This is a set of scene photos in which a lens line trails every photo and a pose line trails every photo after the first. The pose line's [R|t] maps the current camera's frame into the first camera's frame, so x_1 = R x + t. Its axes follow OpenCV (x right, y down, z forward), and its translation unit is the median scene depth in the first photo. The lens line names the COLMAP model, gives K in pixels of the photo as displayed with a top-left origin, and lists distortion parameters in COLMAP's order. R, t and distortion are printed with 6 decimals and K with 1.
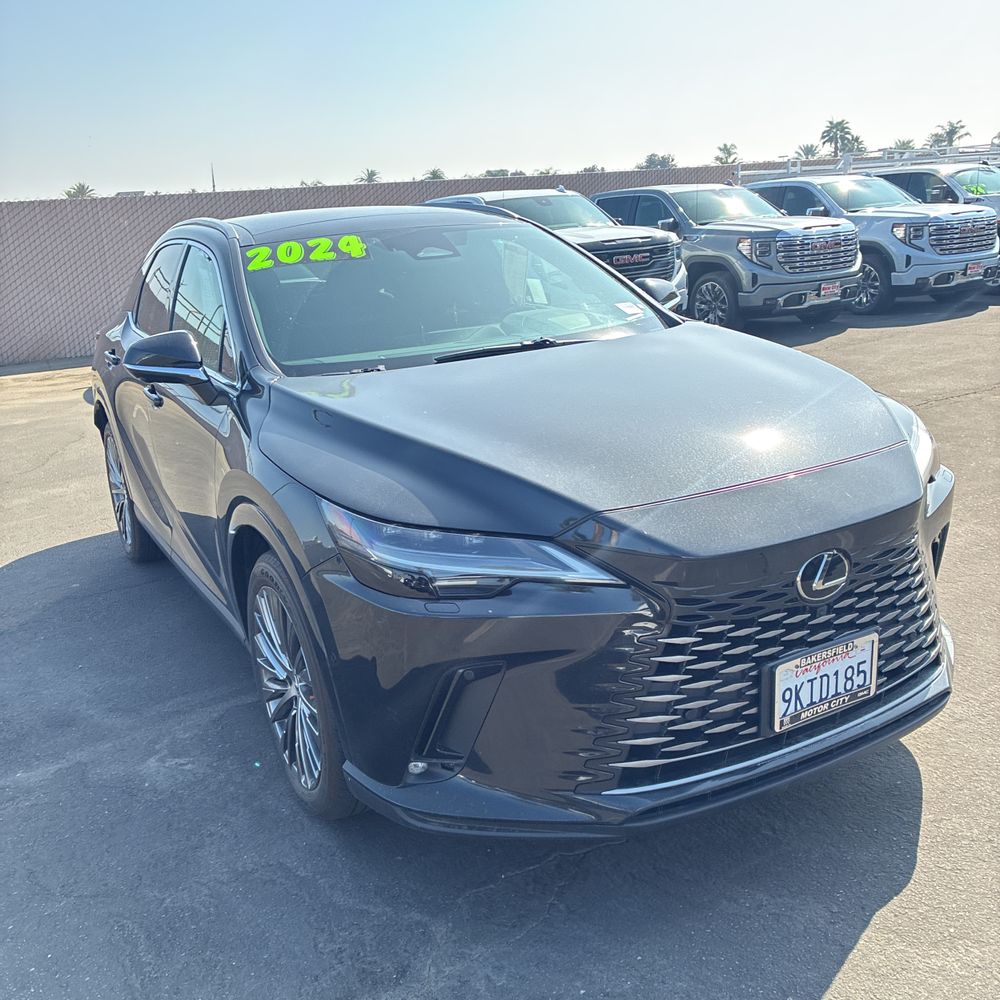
lens RADIAL K [[1015.5, 0, 500.4], [0, 1015.5, 532.6], [0, 0, 1]] dist [0.011551, -0.019542]
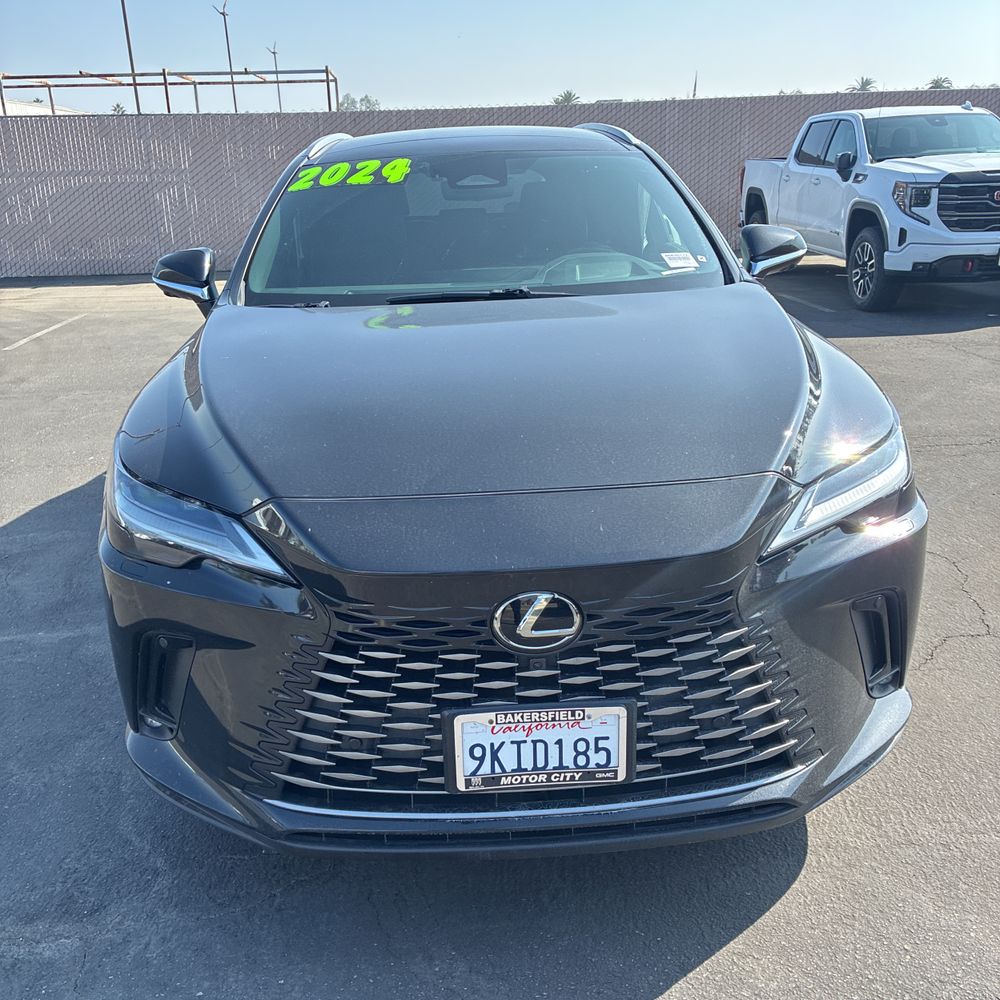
lens RADIAL K [[1015.5, 0, 500.4], [0, 1015.5, 532.6], [0, 0, 1]] dist [0.011551, -0.019542]
pose [[0.896695, 0.187174, -0.401127, 0.581695], [-0.155061, 0.981603, 0.111406, -0.108003], [0.414600, -0.037699, 0.909222, 0.253360]]
